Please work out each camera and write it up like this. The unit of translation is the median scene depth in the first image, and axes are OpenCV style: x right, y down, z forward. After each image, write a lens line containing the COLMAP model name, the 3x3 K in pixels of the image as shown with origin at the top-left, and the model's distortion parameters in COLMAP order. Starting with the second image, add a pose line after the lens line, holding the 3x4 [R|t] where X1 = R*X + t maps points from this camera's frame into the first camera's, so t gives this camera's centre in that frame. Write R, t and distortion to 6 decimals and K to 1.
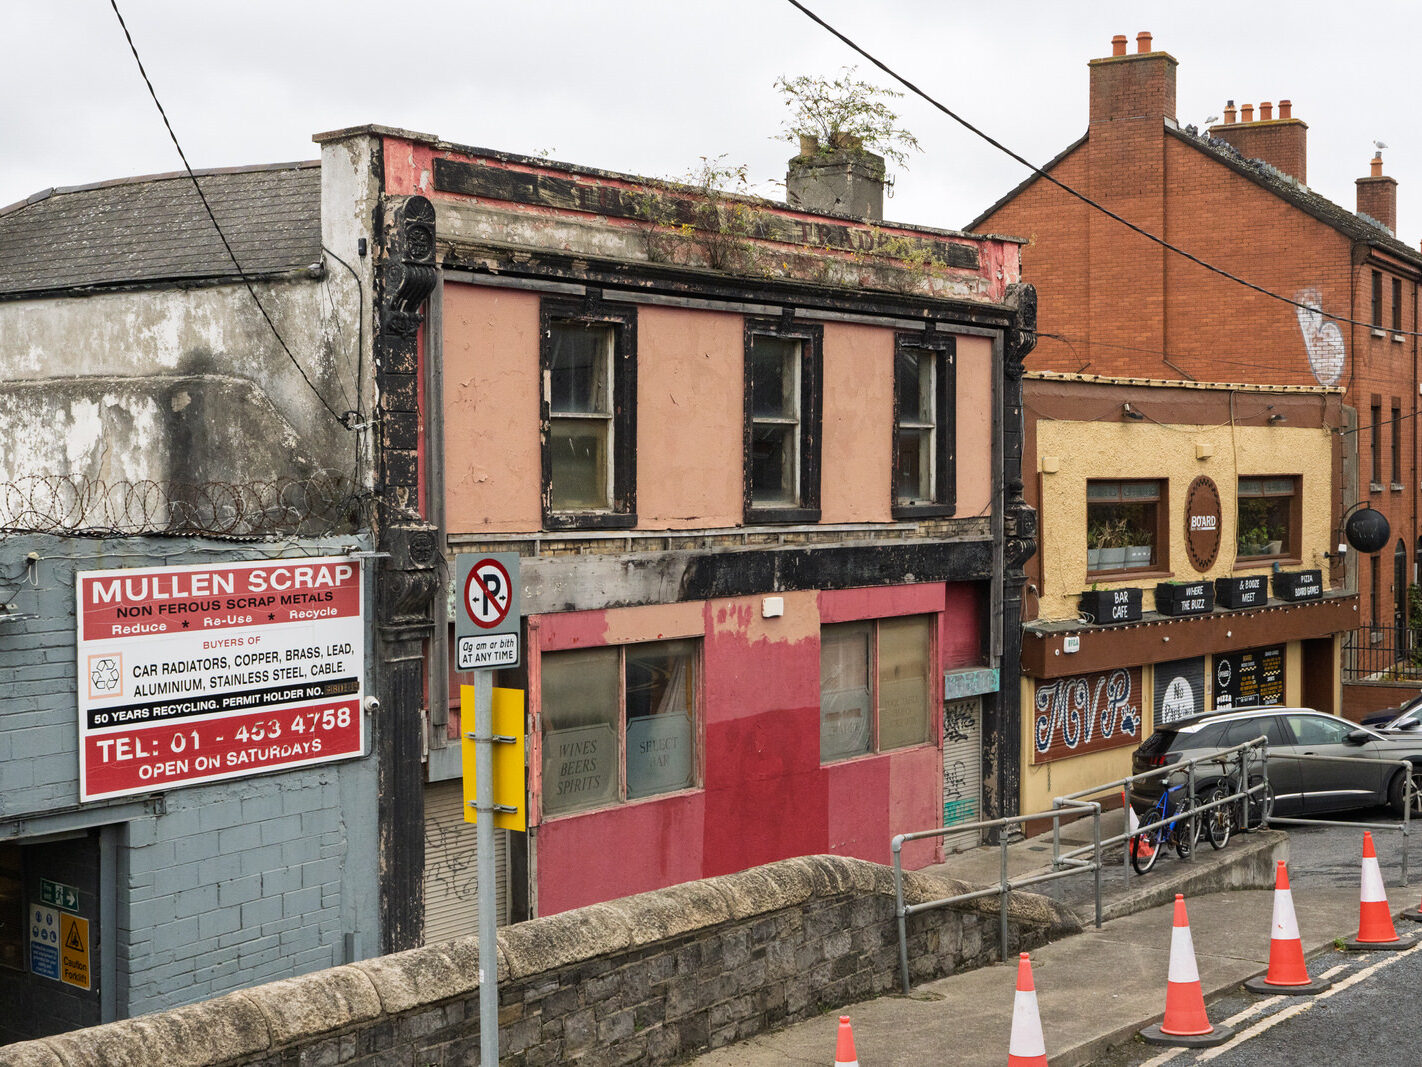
lens RADIAL K [[2145.3, 0, 664.7], [0, 2145.3, 527.7], [0, 0, 1]] dist [-0.008247, 0.000000]
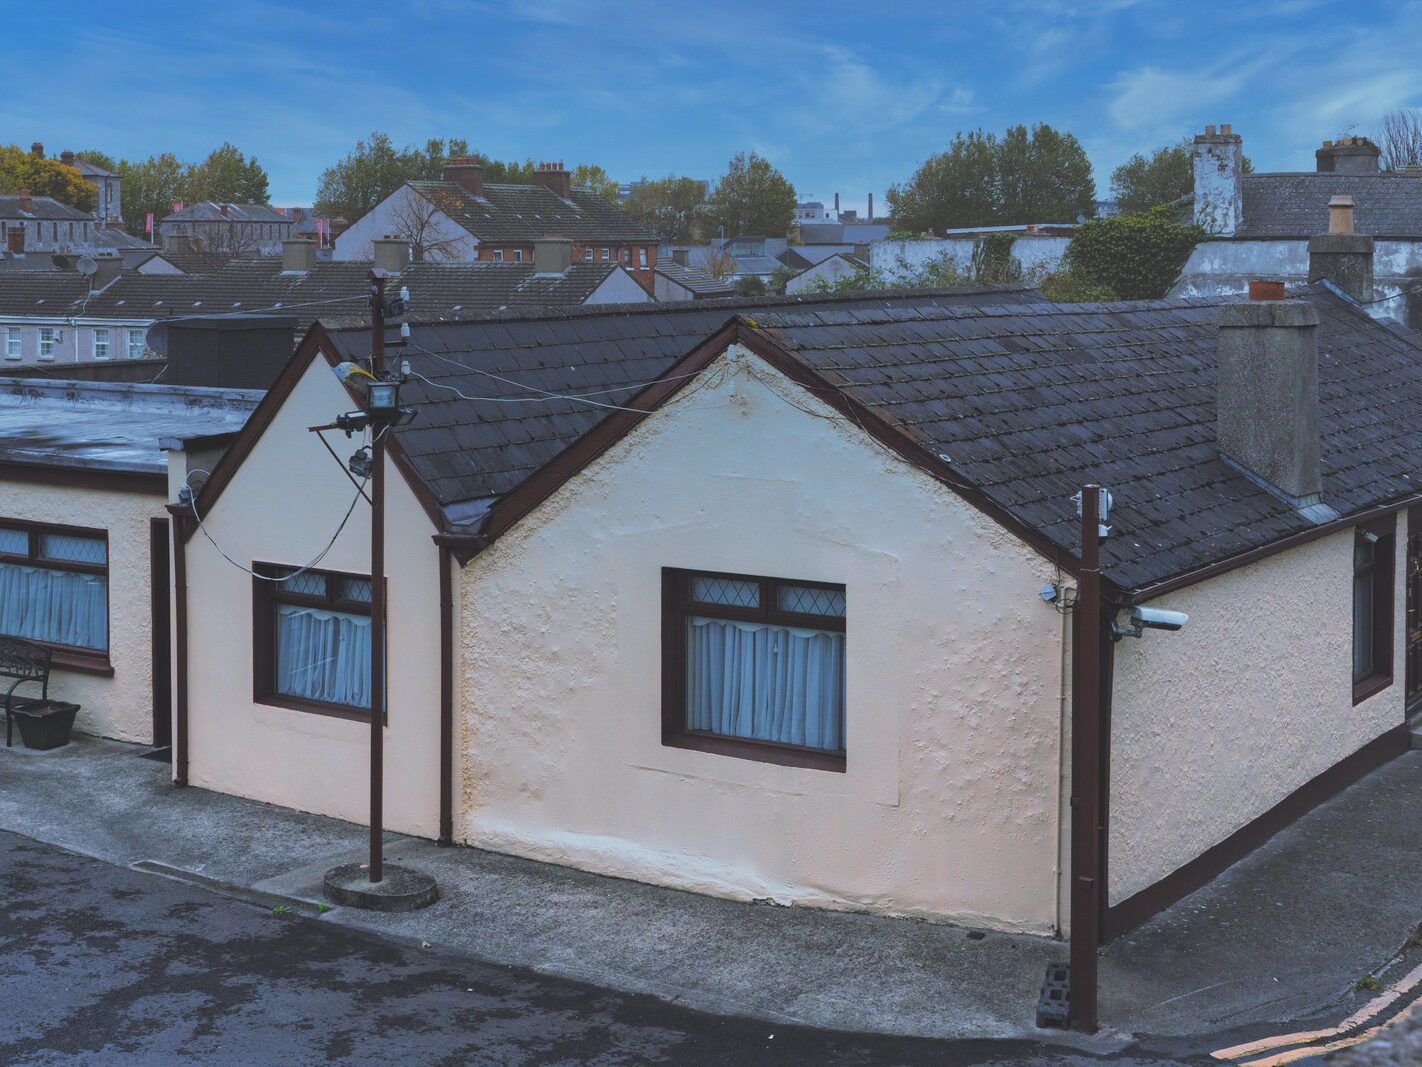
lens RADIAL K [[2145.3, 0, 705.3], [0, 2145.3, 325.1], [0, 0, 1]] dist [-0.008247, 0.000000]
pose [[0.999989, 0.004534, 0.001245, -0.997798], [-0.004554, 0.999861, 0.016067, -0.052095], [-0.001172, -0.016073, 0.999870, -1.366013]]
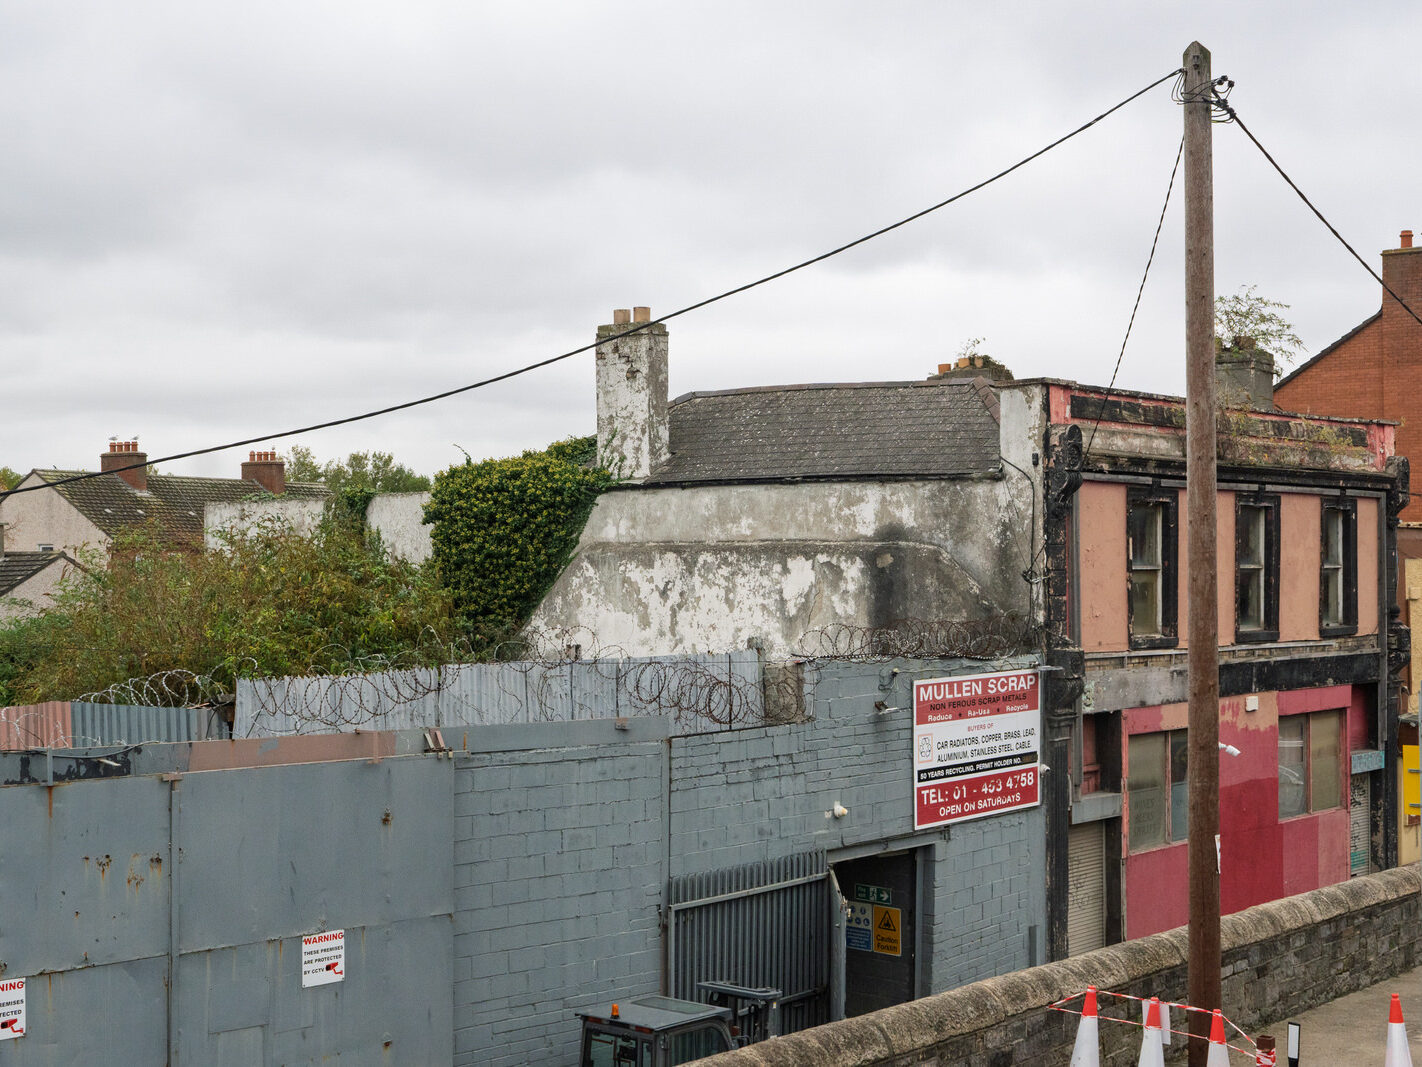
lens RADIAL K [[2145.3, 0, 699.1], [0, 2145.3, 537.6], [0, 0, 1]] dist [-0.008247, 0.000000]
pose [[0.999400, -0.000170, -0.034641, -0.291969], [-0.001159, 0.999264, -0.038352, -0.018167], [0.034622, 0.038369, 0.998664, -0.436674]]
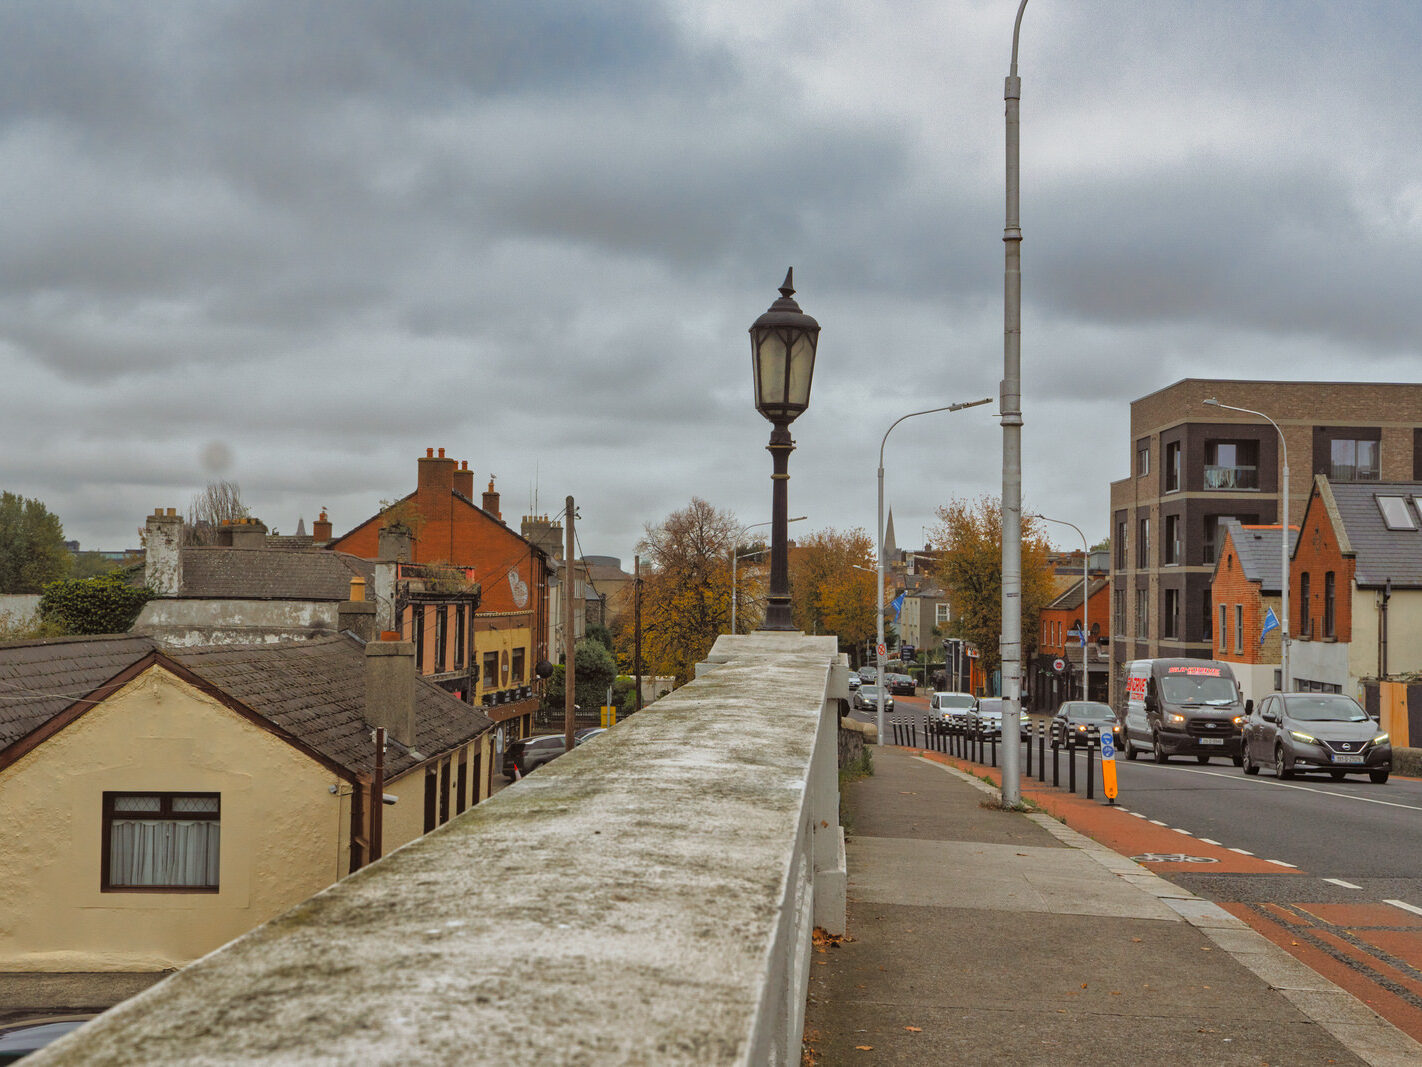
lens RADIAL K [[2145.3, 0, 771.5], [0, 2145.3, 372.9], [0, 0, 1]] dist [-0.008247, 0.000000]
pose [[0.821572, 0.074104, 0.565268, -1.489091], [-0.002635, 0.991999, -0.126217, -0.046316], [-0.570099, 0.102207, 0.815194, -2.034421]]
